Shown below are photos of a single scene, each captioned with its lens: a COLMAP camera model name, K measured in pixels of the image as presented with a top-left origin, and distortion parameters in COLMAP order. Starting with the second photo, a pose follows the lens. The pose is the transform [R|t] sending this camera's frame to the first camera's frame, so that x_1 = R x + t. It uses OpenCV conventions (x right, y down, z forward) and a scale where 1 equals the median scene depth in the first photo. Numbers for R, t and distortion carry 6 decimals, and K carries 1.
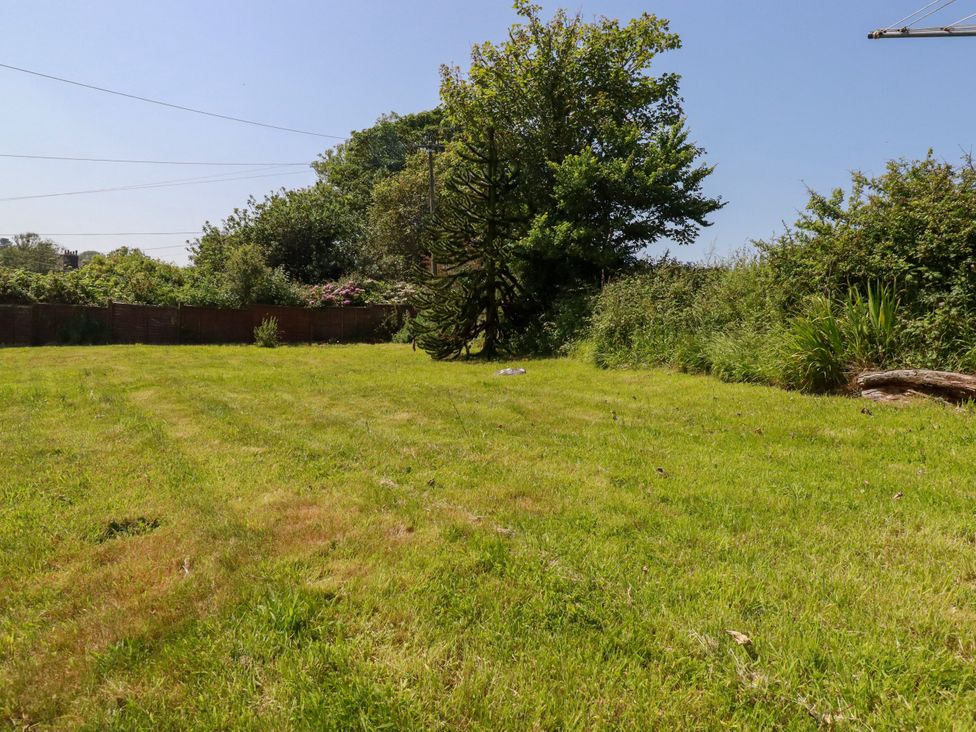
lens RADIAL K [[555.8, 0, 473.6], [0, 555.8, 365.5], [0, 0, 1]] dist [0.003625, -0.018849]
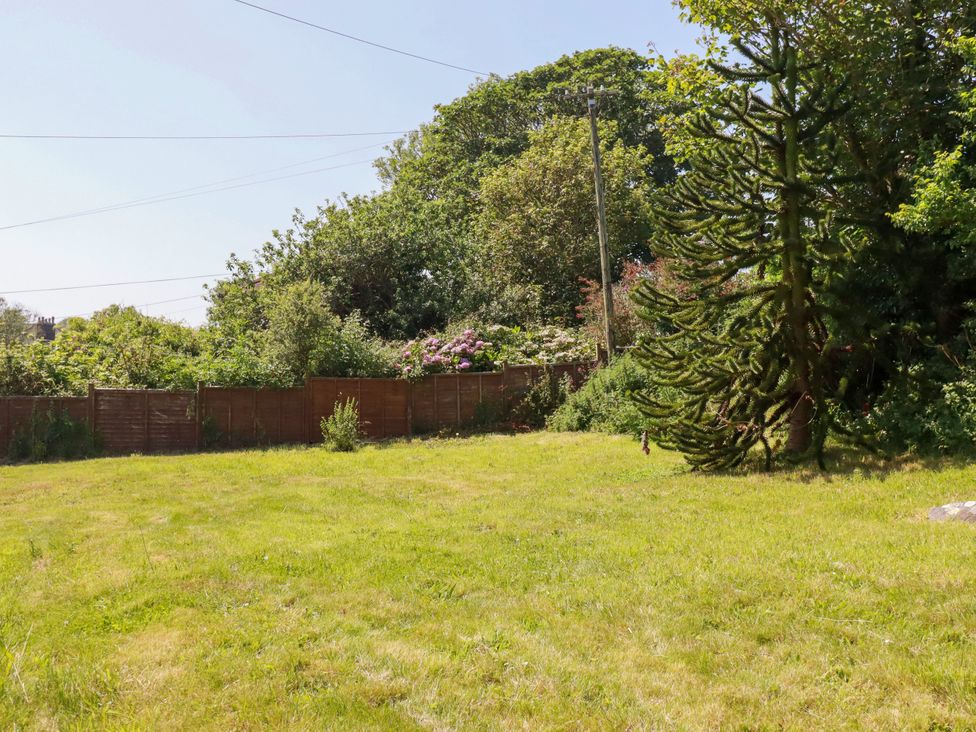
lens RADIAL K [[829.2, 0, 488.1], [0, 829.2, 387.7], [0, 0, 1]] dist [0.007685, 0.003752]
pose [[0.988897, -0.055740, -0.137754, -0.076788], [0.045010, 0.995793, -0.079820, -0.017670], [0.141624, 0.072733, 0.987245, 0.125471]]
